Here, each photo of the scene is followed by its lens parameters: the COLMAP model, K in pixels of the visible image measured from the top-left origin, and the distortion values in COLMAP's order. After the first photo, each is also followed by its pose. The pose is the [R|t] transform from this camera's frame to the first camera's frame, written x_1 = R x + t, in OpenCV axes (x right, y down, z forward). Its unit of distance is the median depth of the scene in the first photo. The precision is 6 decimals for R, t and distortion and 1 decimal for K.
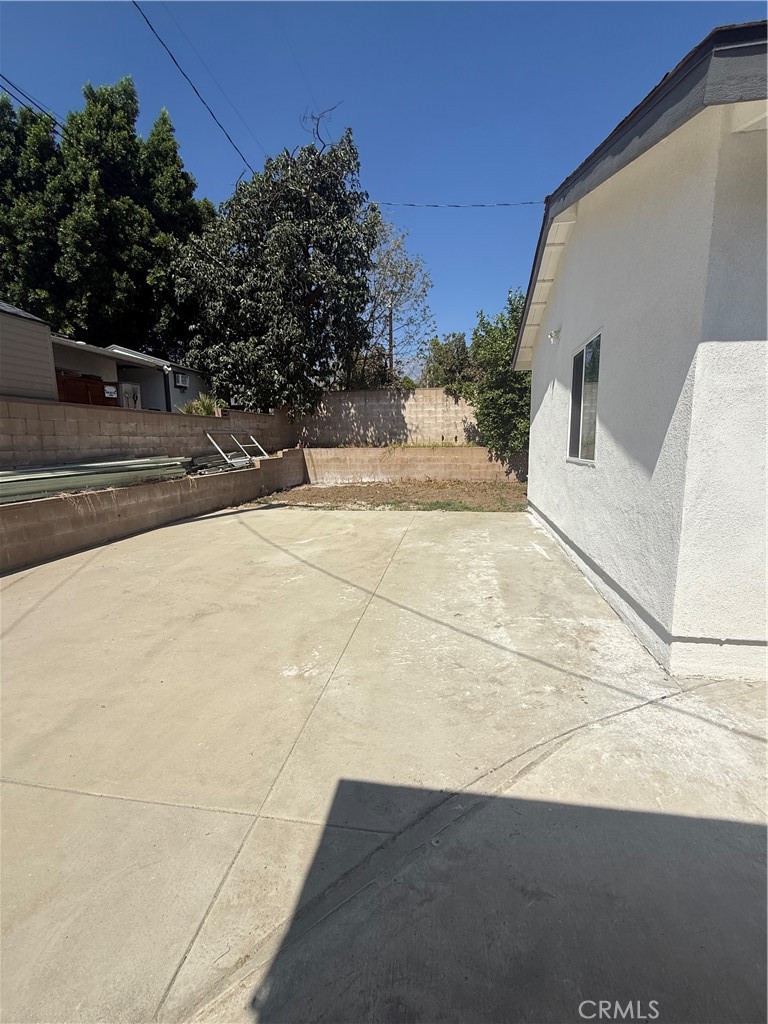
lens RADIAL K [[453.2, 0, 384.0], [0, 453.2, 512.0], [0, 0, 1]] dist [-0.002706, 0.000559]
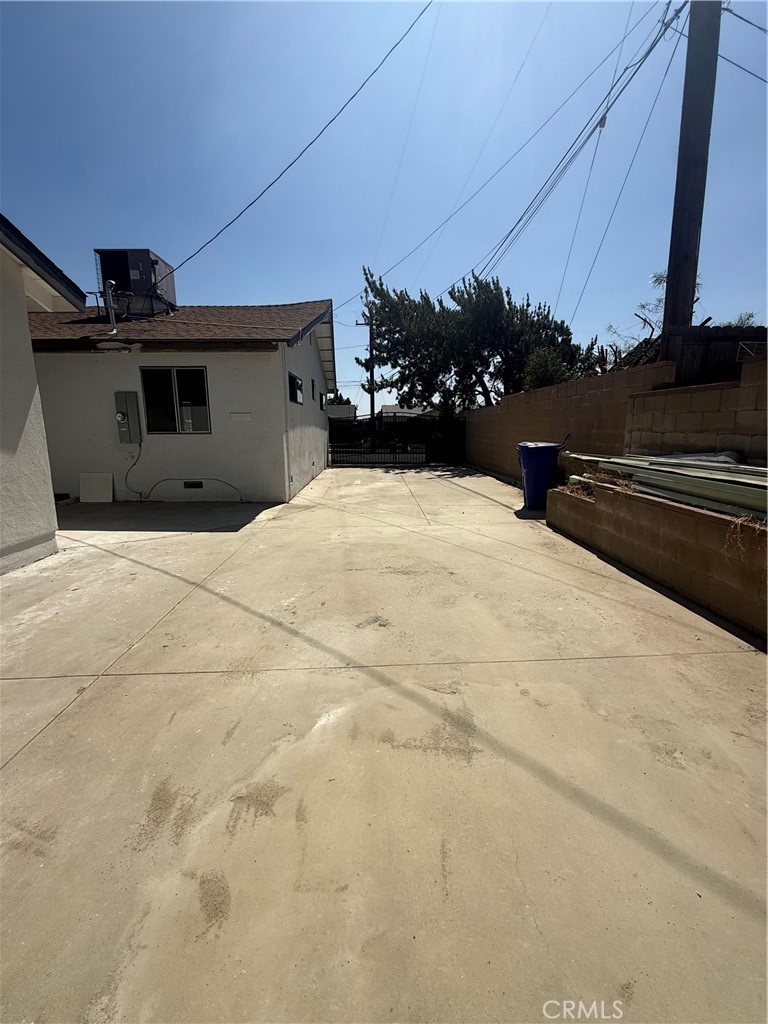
lens RADIAL K [[453.2, 0, 384.0], [0, 453.2, 512.0], [0, 0, 1]] dist [-0.002706, 0.000559]
pose [[-0.979595, 0.053043, -0.193853, -0.240201], [-0.015954, 0.940977, 0.338093, -0.311389], [0.200345, 0.334287, -0.920931, 1.963228]]
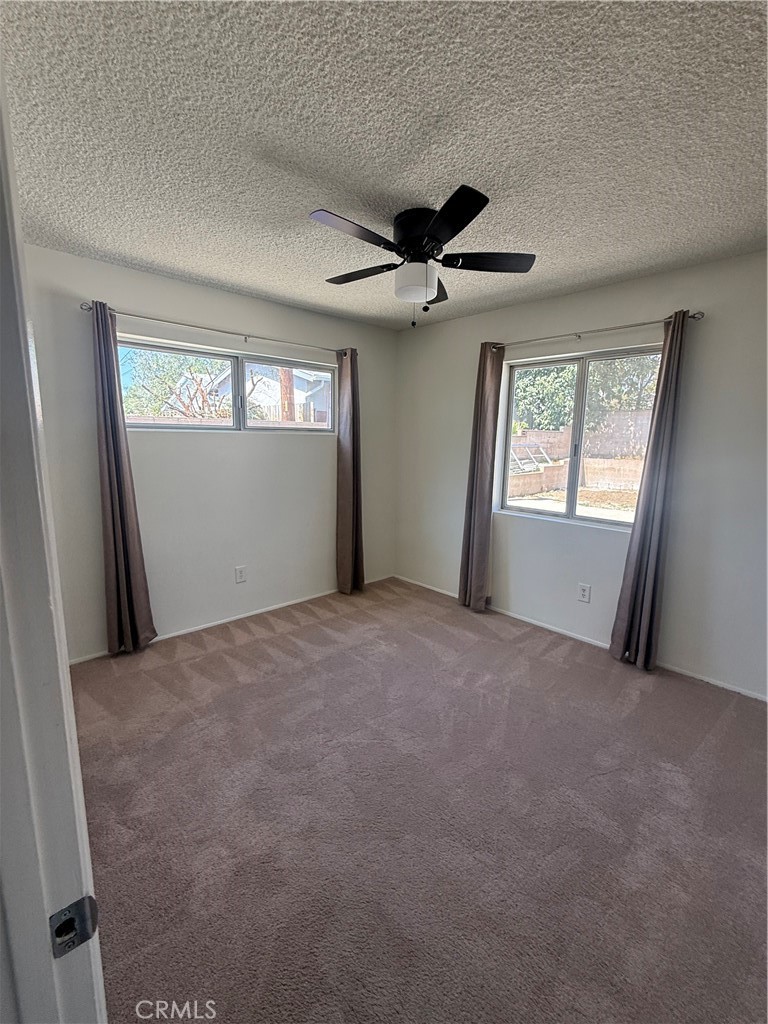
lens RADIAL K [[453.2, 0, 384.0], [0, 453.2, 512.0], [0, 0, 1]] dist [-0.002706, 0.000559]
pose [[0.799112, 0.123679, -0.588323, 0.148252], [-0.119460, 0.991762, 0.046230, 0.015765], [0.589194, 0.033338, 0.807304, -0.358900]]
